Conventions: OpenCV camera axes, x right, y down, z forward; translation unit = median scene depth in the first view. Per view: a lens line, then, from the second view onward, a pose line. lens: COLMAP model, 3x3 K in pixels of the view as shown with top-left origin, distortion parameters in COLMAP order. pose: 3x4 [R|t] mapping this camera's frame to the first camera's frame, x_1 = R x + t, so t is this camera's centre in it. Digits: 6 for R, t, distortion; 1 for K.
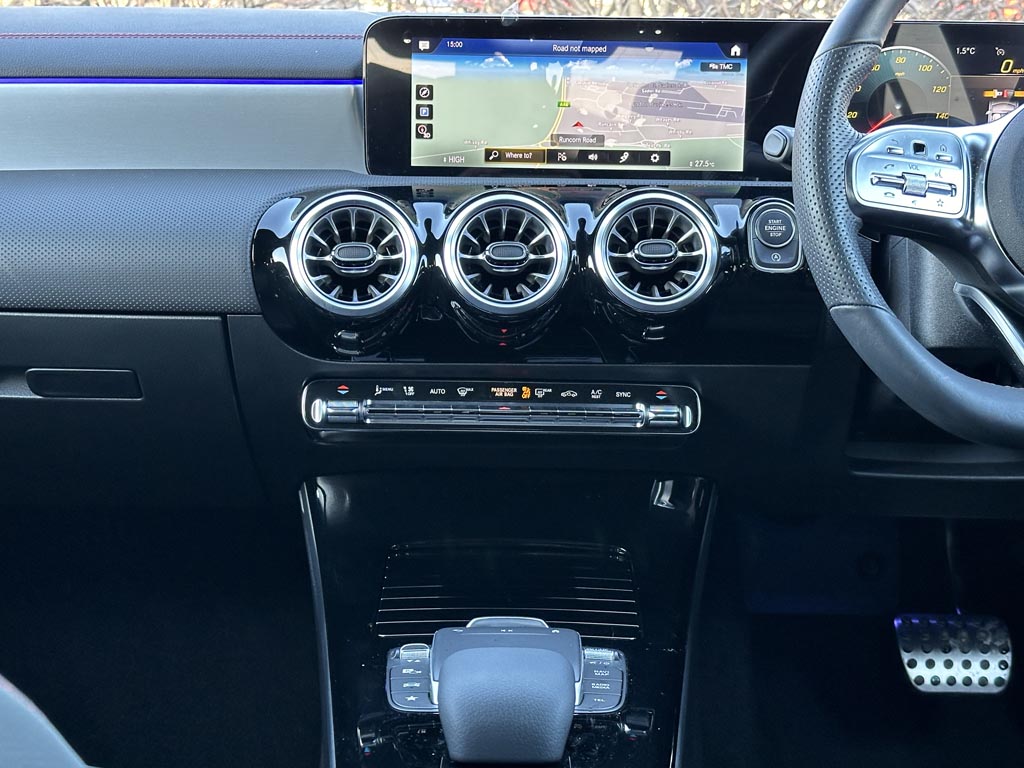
lens RADIAL K [[1672.7, 0, 514.2], [0, 1672.7, 391.6], [0, 0, 1]] dist [0.139010, 0.000000]
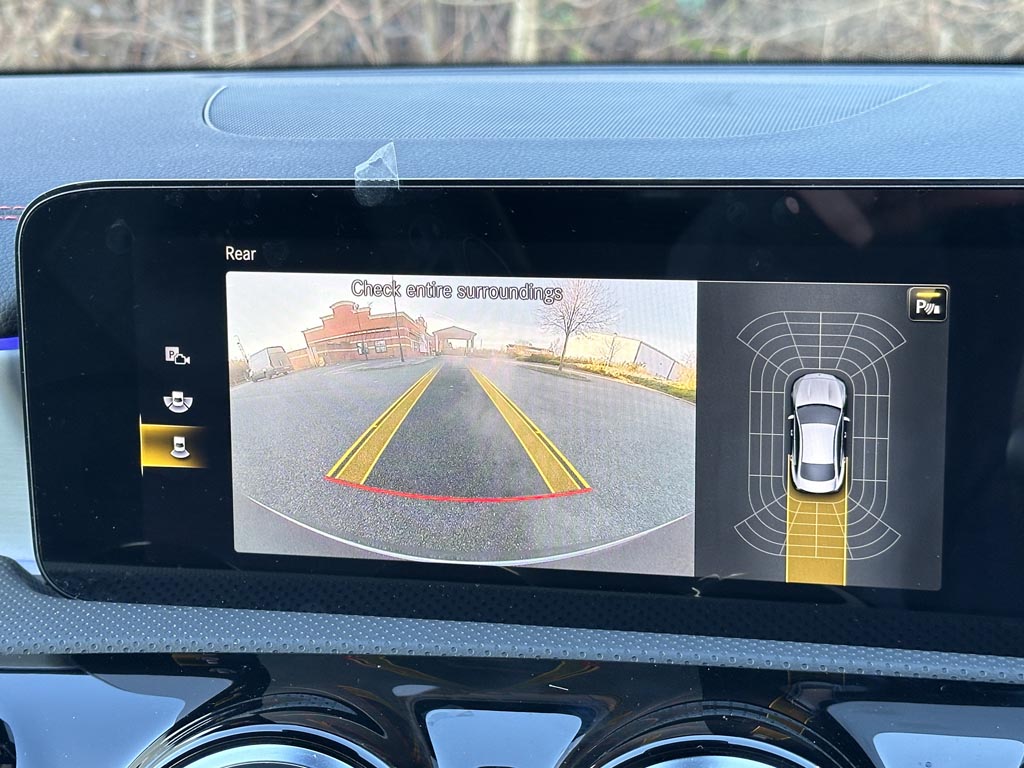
lens RADIAL K [[1958.9, 0, 503.5], [0, 1958.9, 386.4], [0, 0, 1]] dist [0.166275, 0.000000]
pose [[0.967620, 0.019441, -0.251663, 0.132123], [-0.007181, 0.998746, 0.049543, -0.198489], [0.252310, -0.046132, 0.966546, 0.588724]]
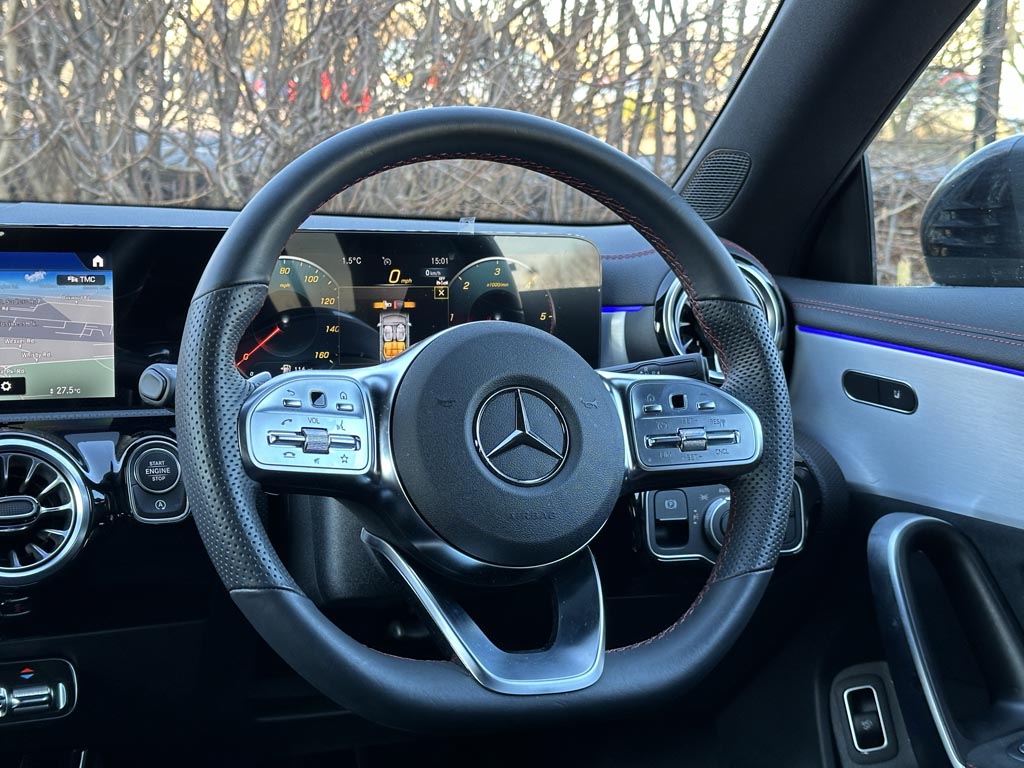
lens RADIAL K [[1672.7, 0, 538.5], [0, 1672.7, 381.0], [0, 0, 1]] dist [0.139010, 0.000000]
pose [[0.927055, -0.043119, 0.372437, 0.014815], [0.061661, 0.997373, -0.038014, -0.093660], [-0.369819, 0.058206, 0.927279, 0.111719]]
